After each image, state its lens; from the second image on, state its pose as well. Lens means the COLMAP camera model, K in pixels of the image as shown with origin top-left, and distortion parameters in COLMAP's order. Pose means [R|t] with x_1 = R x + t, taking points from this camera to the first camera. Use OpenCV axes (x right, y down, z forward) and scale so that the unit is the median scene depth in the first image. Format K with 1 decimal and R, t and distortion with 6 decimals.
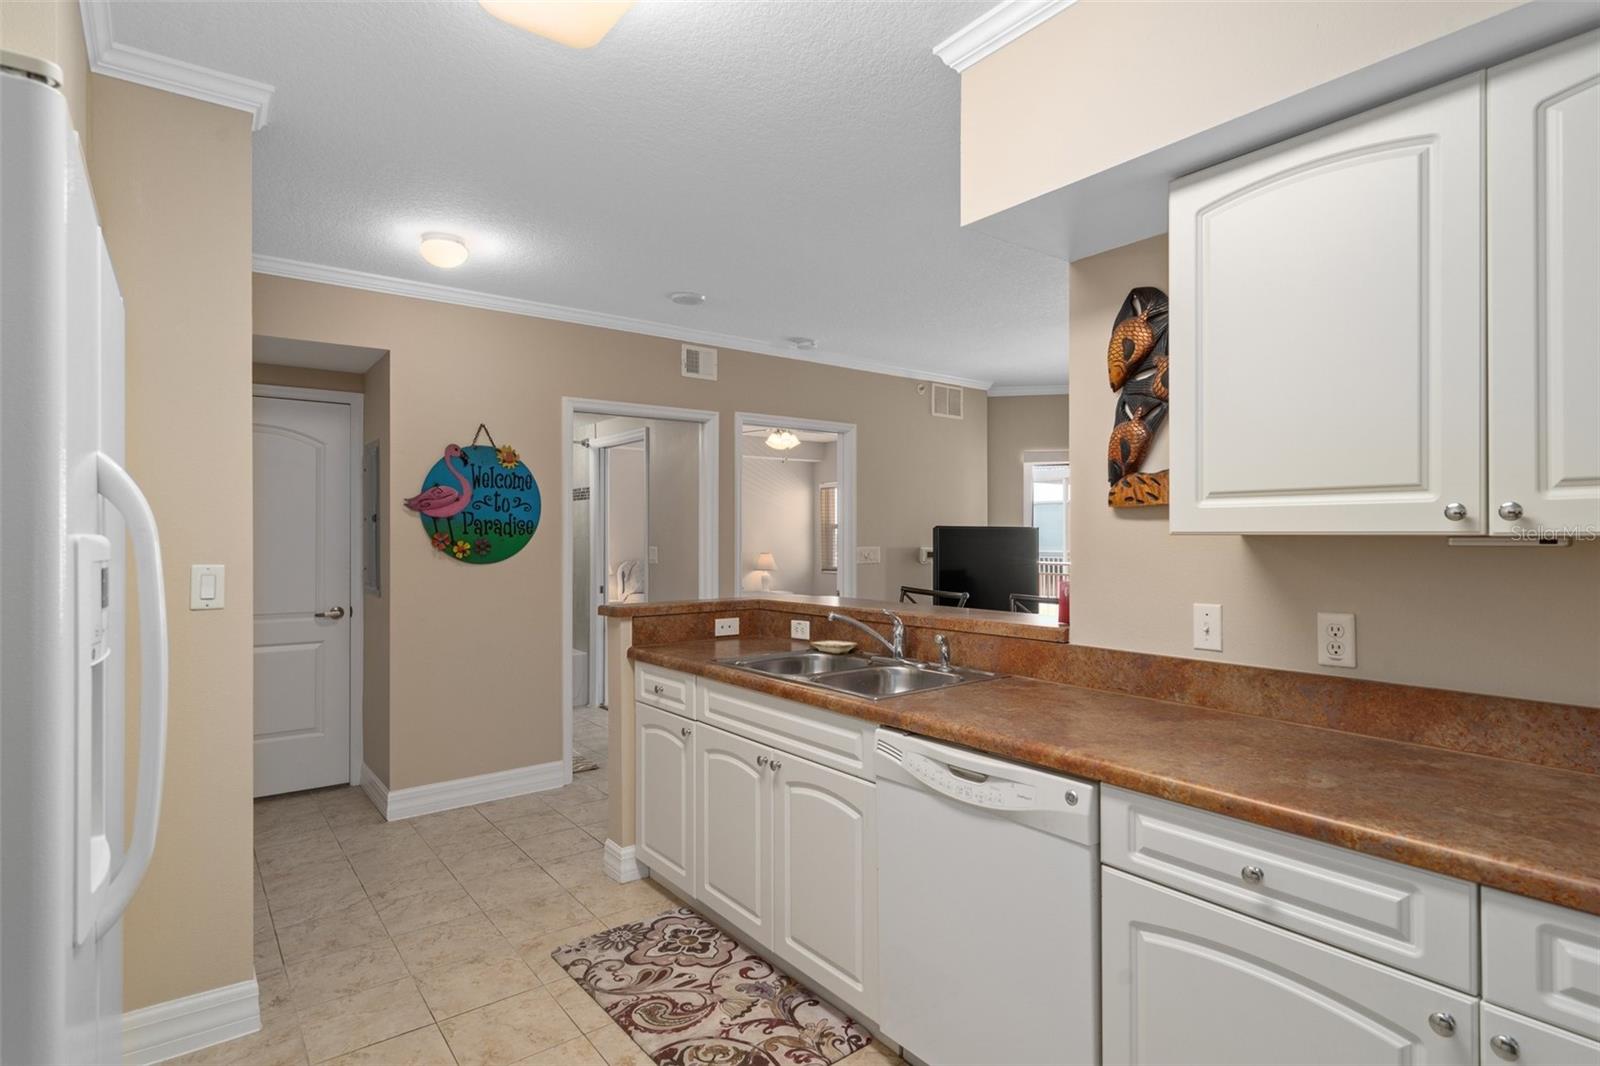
lens RADIAL K [[813.8, 0, 791.1], [0, 813.8, 534.8], [0, 0, 1]] dist [-0.000867, 0.000969]
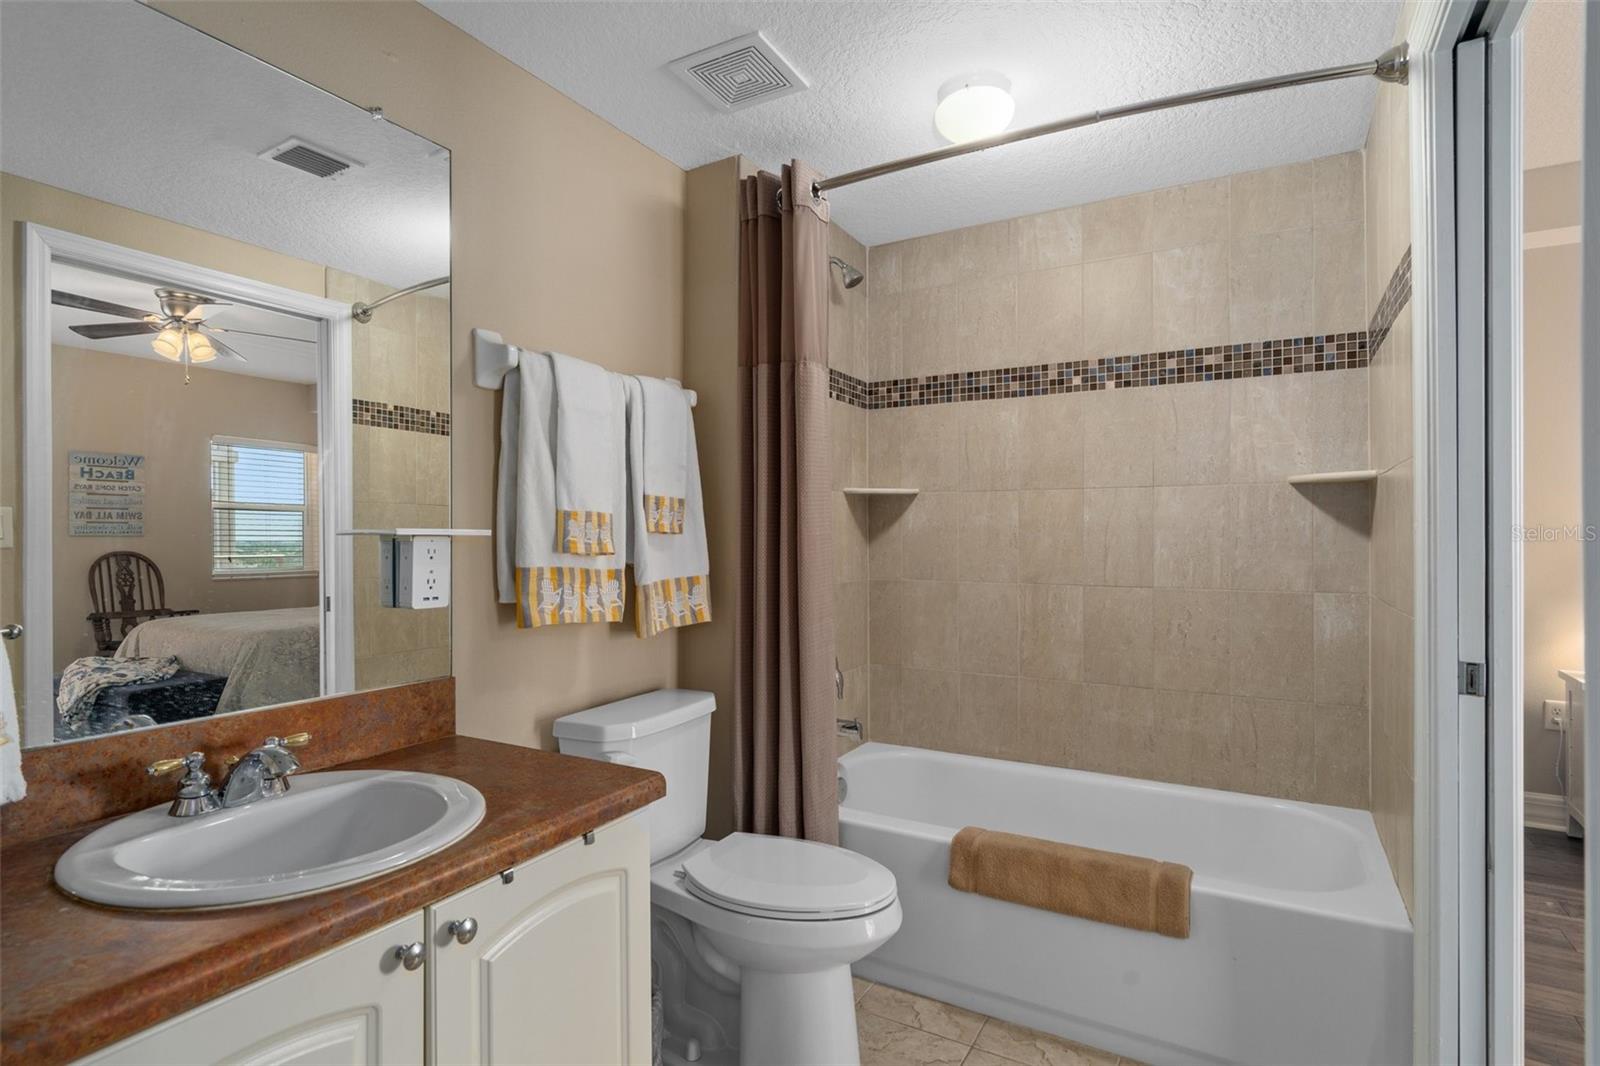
lens RADIAL K [[802.7, 0, 792.9], [0, 802.7, 535.0], [0, 0, 1]] dist [0.000584, 0.000420]
pose [[0.384585, 0.001963, -0.923088, -0.194174], [0.001898, 0.999994, 0.002918, 0.051685], [0.923088, -0.002874, 0.384579, 1.415602]]
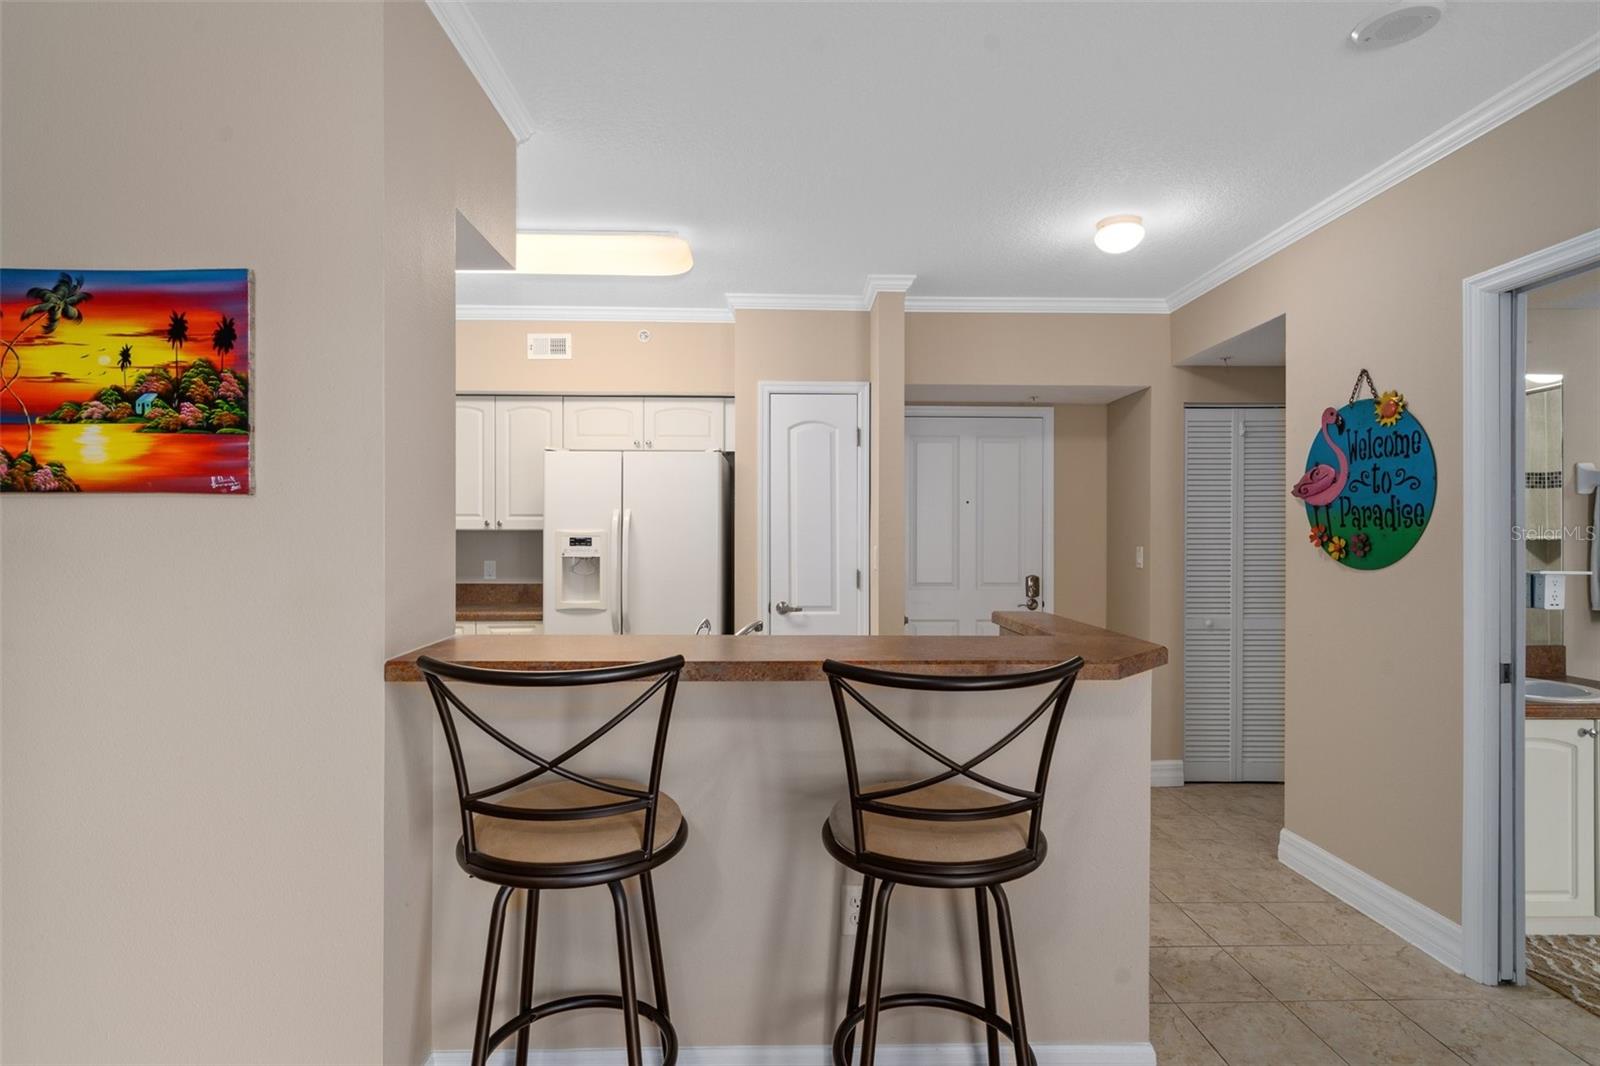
lens RADIAL K [[802.7, 0, 792.9], [0, 802.7, 535.0], [0, 0, 1]] dist [0.000584, 0.000420]
pose [[-0.582879, 0.002424, -0.812556, 0.569183], [0.001363, 0.999997, 0.002005, 0.005176], [0.812558, 0.000061, -0.582880, 1.228046]]
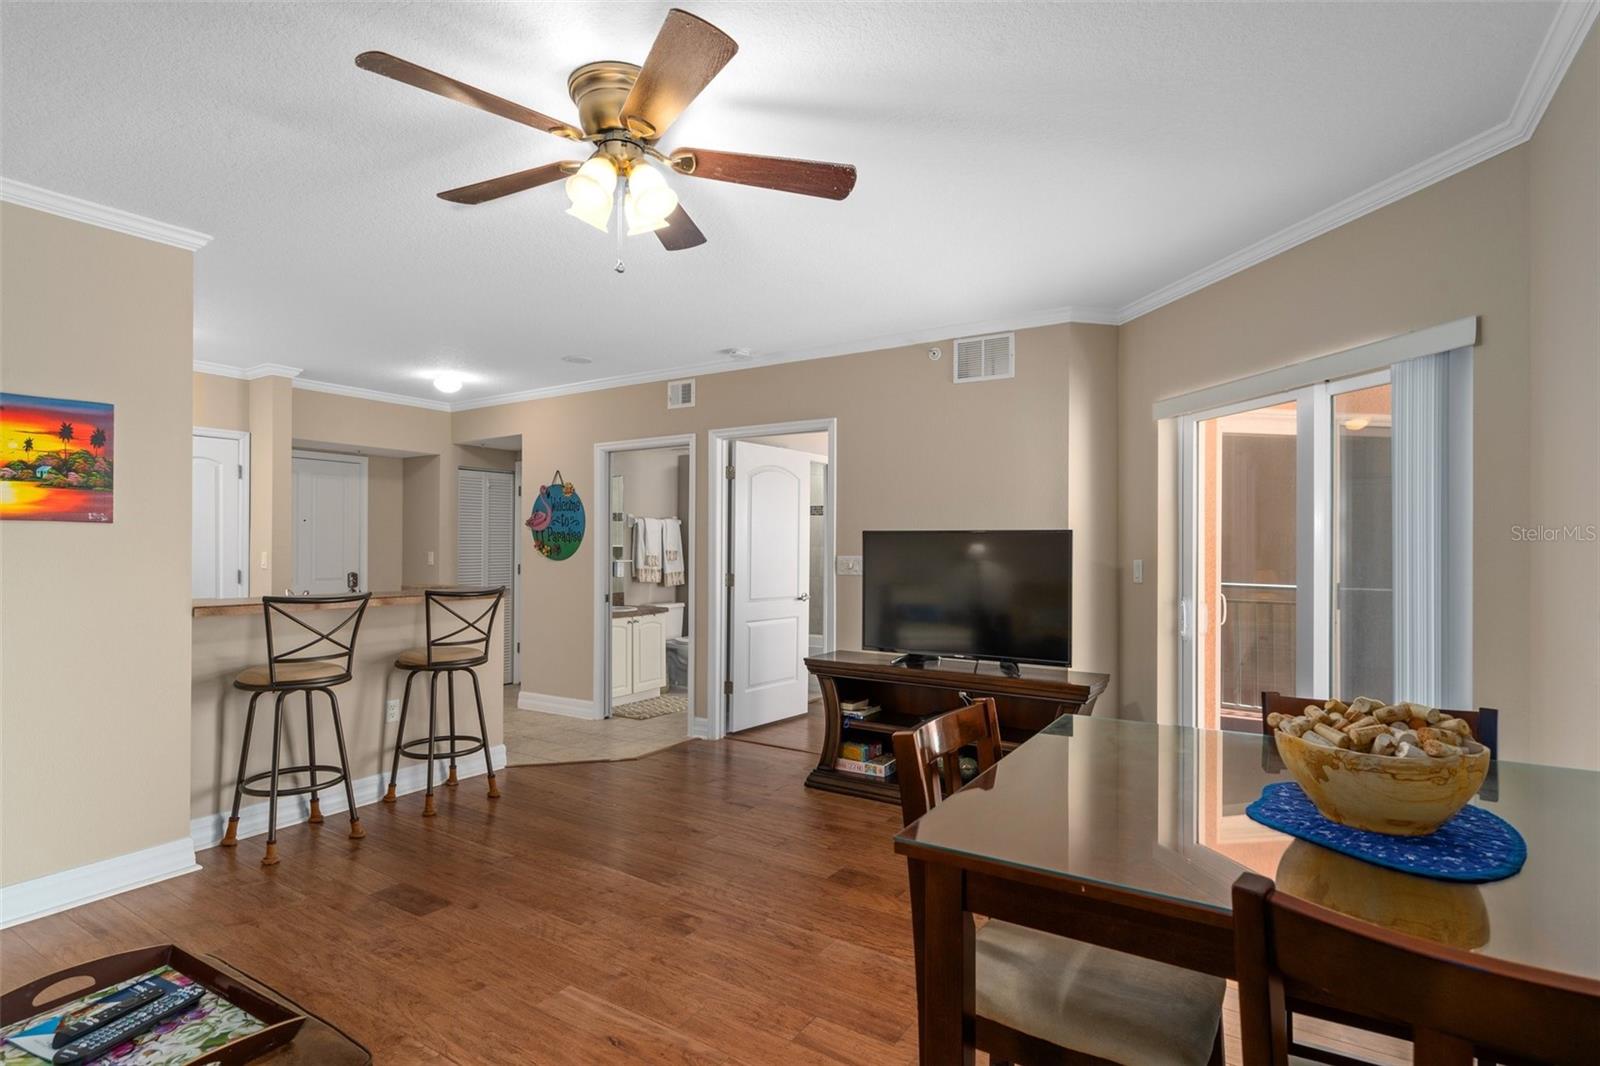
lens RADIAL K [[793.5, 0, 793.4], [0, 793.5, 539.1], [0, 0, 1]] dist [0.001060, 0.000182]
pose [[0.345639, -0.003738, -0.938360, 1.467579], [-0.002709, 0.999984, -0.004981, 0.002205], [0.938364, 0.004264, 0.345623, 1.099802]]
